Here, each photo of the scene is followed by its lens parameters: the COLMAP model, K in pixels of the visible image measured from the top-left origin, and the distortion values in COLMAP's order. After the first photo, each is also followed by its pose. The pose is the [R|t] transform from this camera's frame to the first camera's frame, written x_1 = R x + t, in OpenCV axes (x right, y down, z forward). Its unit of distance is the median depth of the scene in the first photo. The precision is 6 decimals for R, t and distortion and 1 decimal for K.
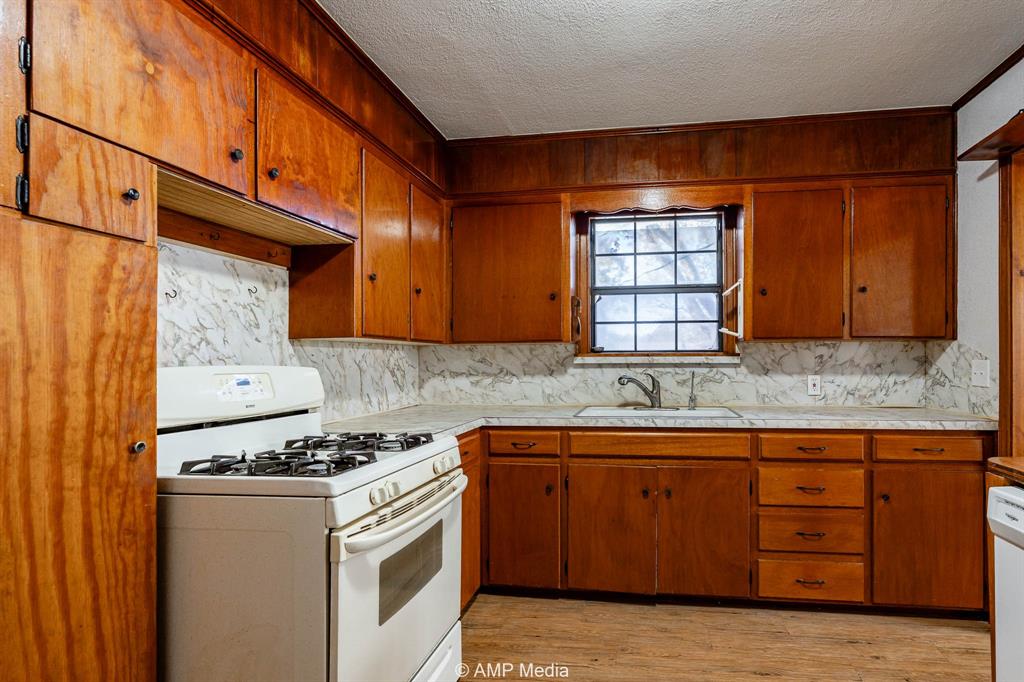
lens RADIAL K [[509.0, 0, 594.2], [0, 509.0, 361.1], [0, 0, 1]] dist [0.000594, 0.000310]
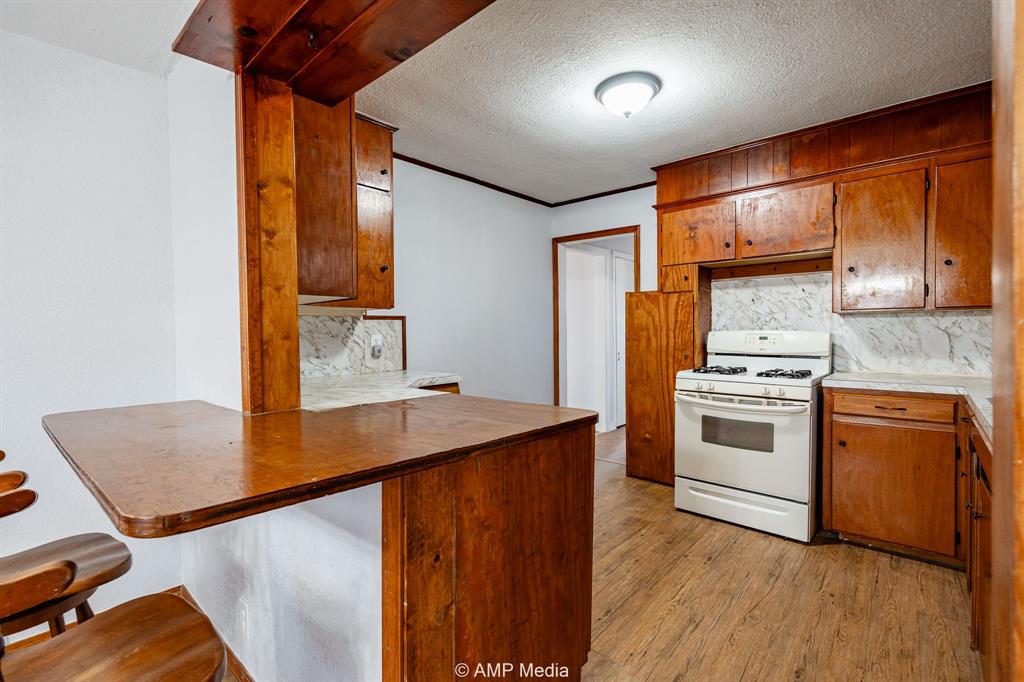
lens RADIAL K [[460.9, 0, 507.0], [0, 460.9, 330.8], [0, 0, 1]] dist [-0.001853, -0.000140]
pose [[-0.571938, 0.013802, -0.820180, 1.038258], [0.010540, 0.999900, 0.009476, -0.012898], [0.820229, -0.003225, -0.572026, 0.833558]]
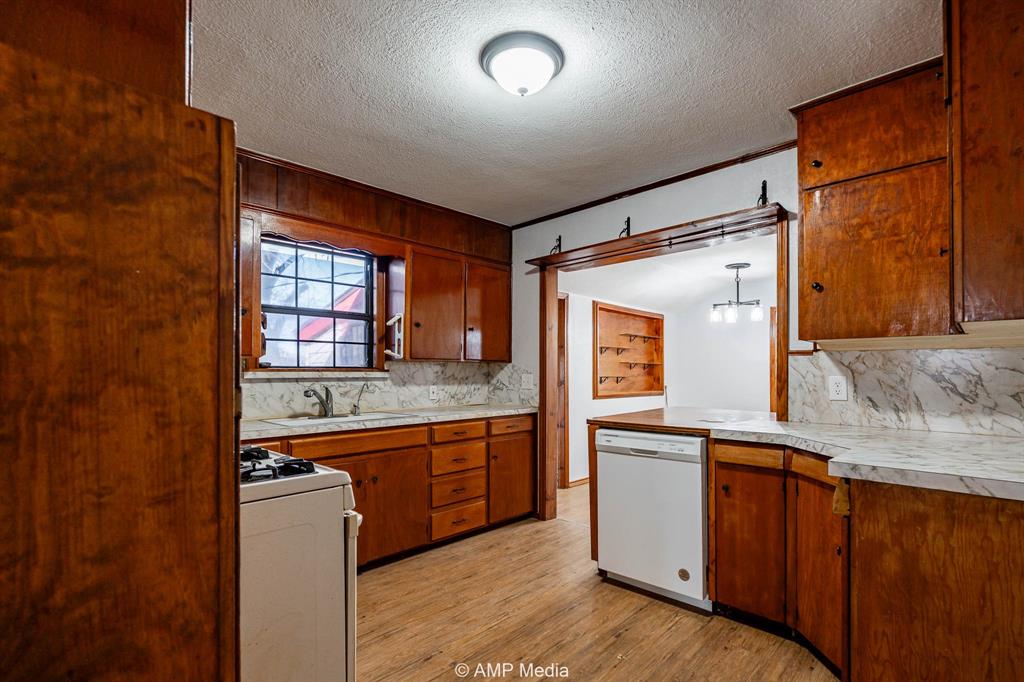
lens RADIAL K [[485.3, 0, 514.8], [0, 485.3, 380.5], [0, 0, 1]] dist [0.000596, 0.000049]
pose [[0.608707, -0.009365, 0.793340, -0.592308], [0.006148, 0.999956, 0.007087, 0.006520], [-0.793371, 0.000564, 0.608738, -0.007614]]
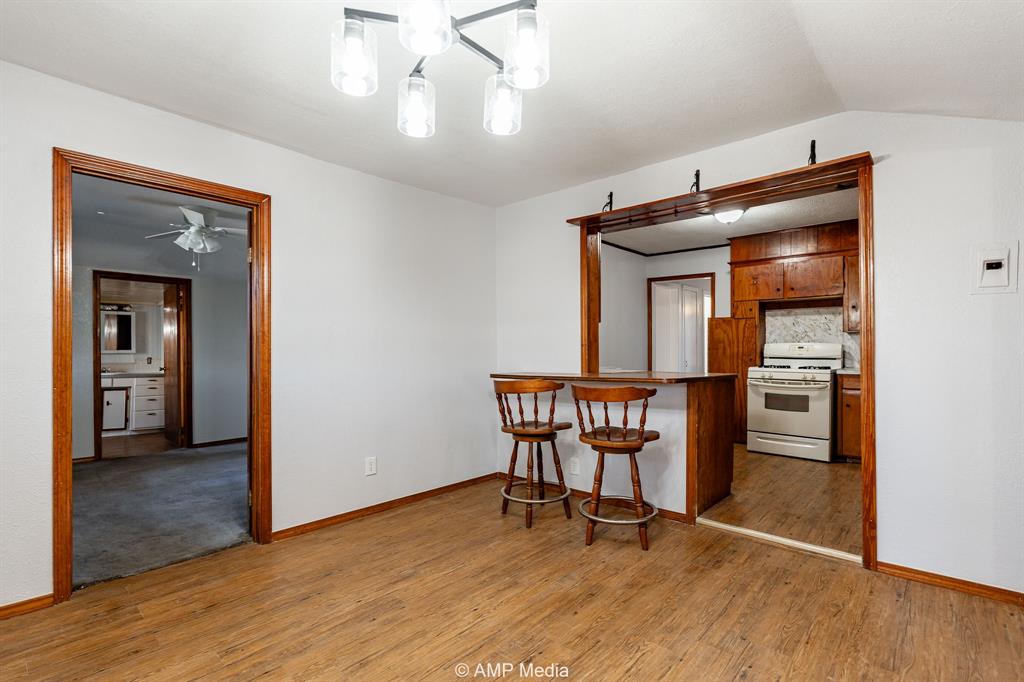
lens RADIAL K [[478.5, 0, 512.0], [0, 478.5, 341.0], [0, 0, 1]] dist [0.000818, 0.000184]
pose [[-0.577753, -0.003274, -0.816205, 2.115362], [0.003371, 0.999974, -0.006397, 0.007777], [0.816205, -0.006447, -0.577727, 0.870300]]
